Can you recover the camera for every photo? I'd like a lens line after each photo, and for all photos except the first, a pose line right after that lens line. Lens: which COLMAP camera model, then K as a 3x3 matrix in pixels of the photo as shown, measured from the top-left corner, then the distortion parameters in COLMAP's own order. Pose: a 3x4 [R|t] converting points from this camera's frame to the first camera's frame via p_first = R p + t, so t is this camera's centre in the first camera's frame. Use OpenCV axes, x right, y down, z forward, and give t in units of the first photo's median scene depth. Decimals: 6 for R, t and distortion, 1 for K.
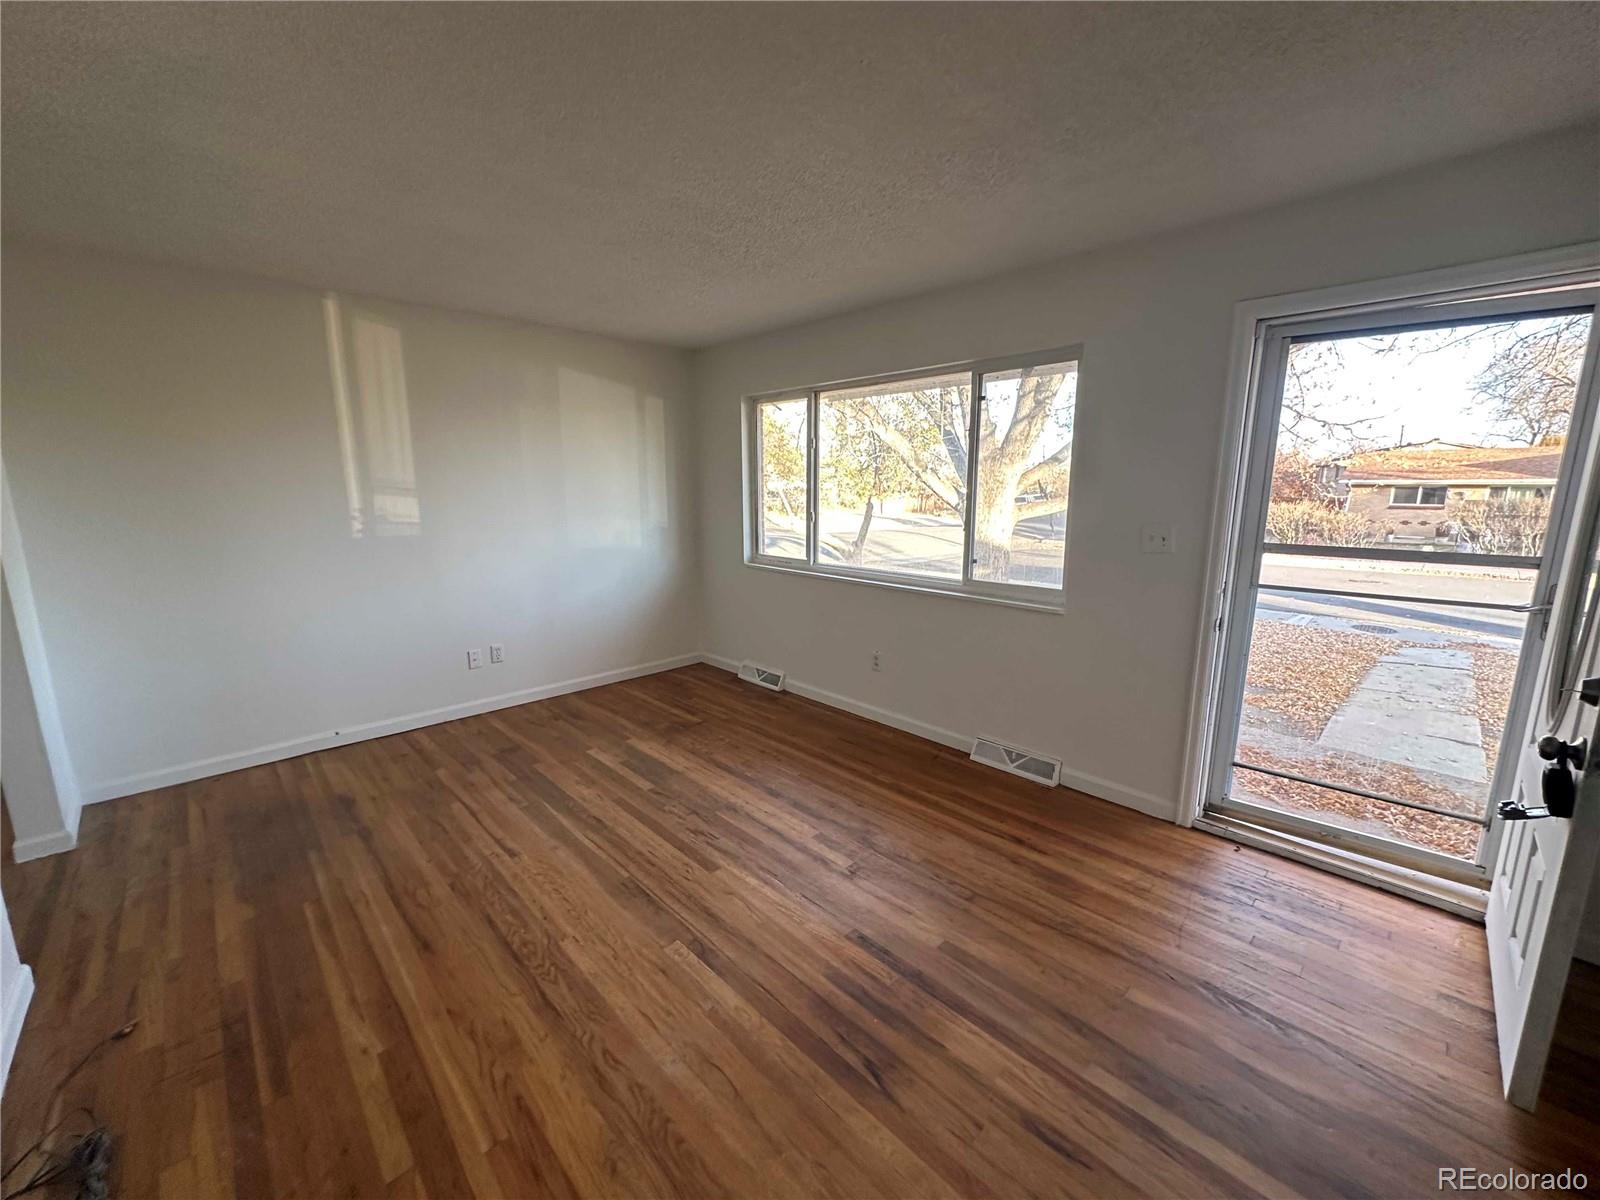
lens RADIAL K [[647.0, 0, 795.9], [0, 647.0, 602.0], [0, 0, 1]] dist [0.002303, 0.000091]
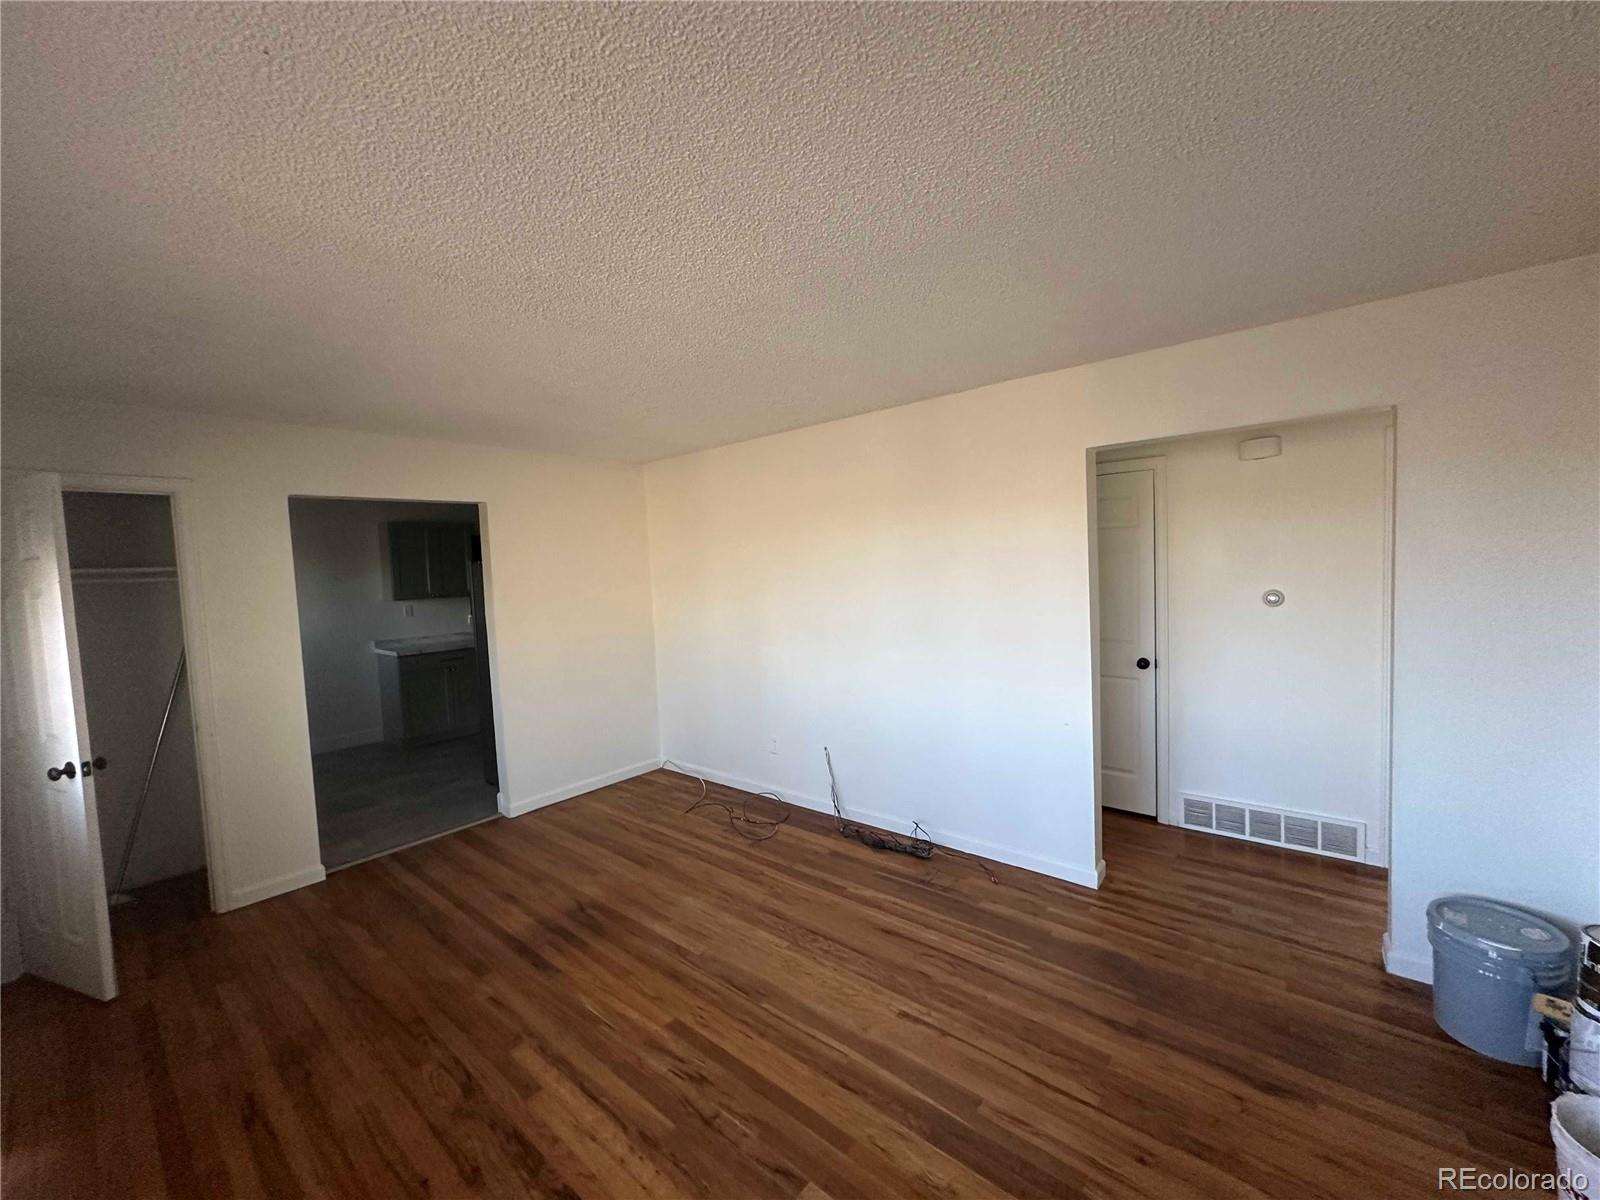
lens RADIAL K [[647.0, 0, 804.5], [0, 647.0, 600.1], [0, 0, 1]] dist [0.002303, 0.000091]
pose [[-0.993011, 0.051480, -0.106207, -0.250247], [0.024033, 0.969203, 0.245088, -0.396299], [0.115553, 0.240822, -0.963666, 1.794051]]
